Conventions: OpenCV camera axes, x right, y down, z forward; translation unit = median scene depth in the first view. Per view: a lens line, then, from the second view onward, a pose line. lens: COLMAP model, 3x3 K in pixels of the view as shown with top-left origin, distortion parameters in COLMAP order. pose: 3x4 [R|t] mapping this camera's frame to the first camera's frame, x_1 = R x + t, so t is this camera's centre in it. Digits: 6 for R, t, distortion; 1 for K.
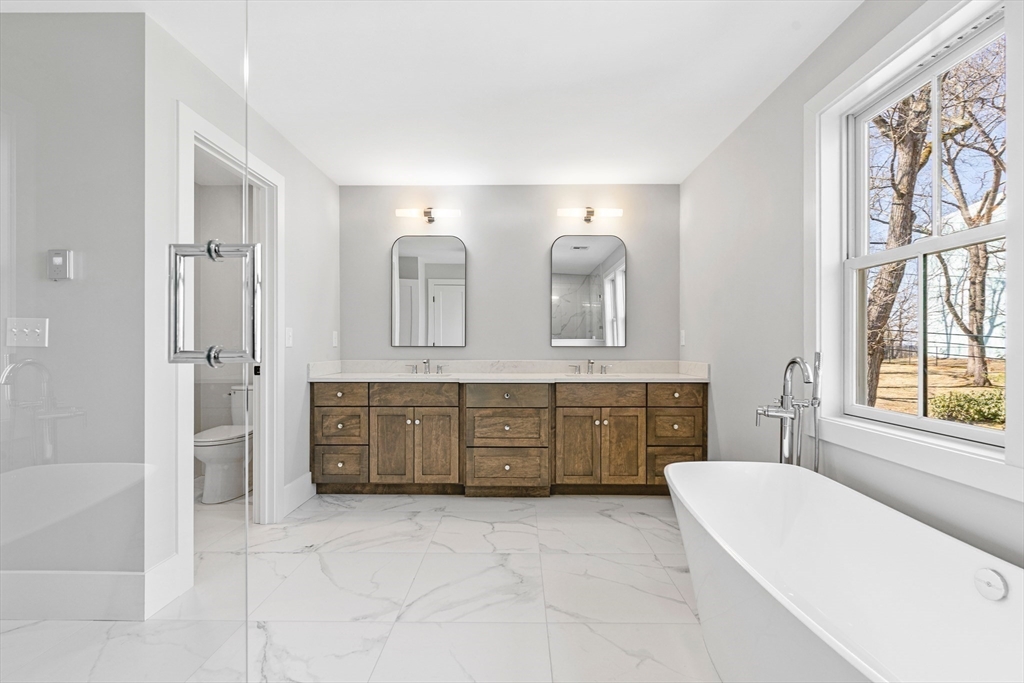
lens RADIAL K [[457.9, 0, 509.5], [0, 457.9, 343.9], [0, 0, 1]] dist [0.002509, -0.000369]
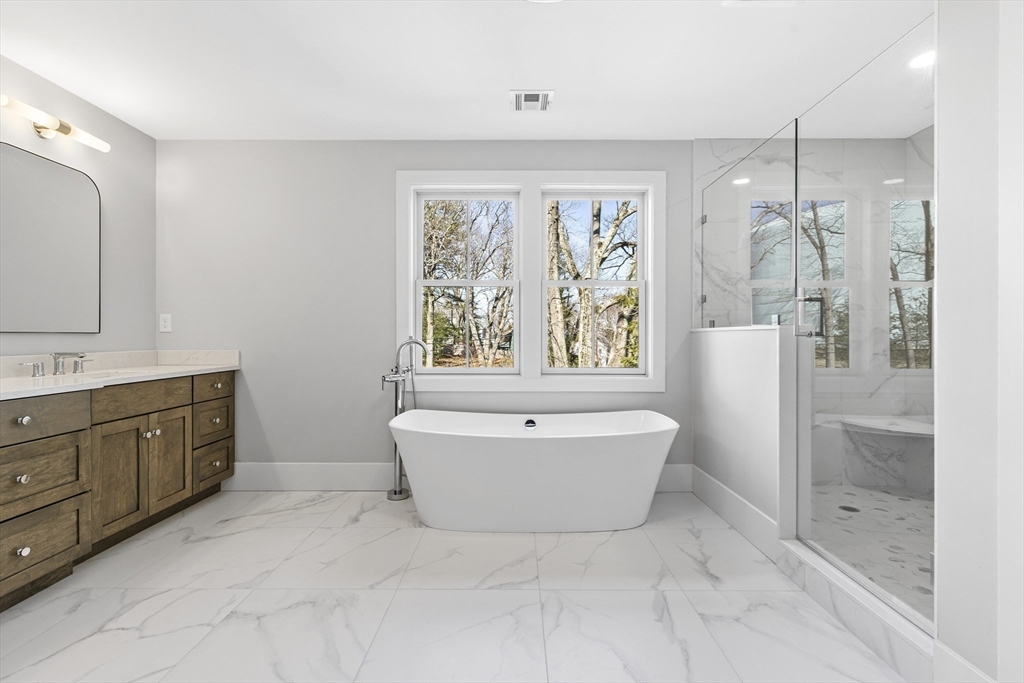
lens RADIAL K [[457.9, 0, 510.3], [0, 457.9, 338.9], [0, 0, 1]] dist [0.002509, -0.000369]
pose [[-0.015533, -0.004401, 0.999870, -0.557843], [-0.003304, 0.999985, 0.004350, 0.011473], [-0.999874, -0.003236, -0.015548, 0.426702]]
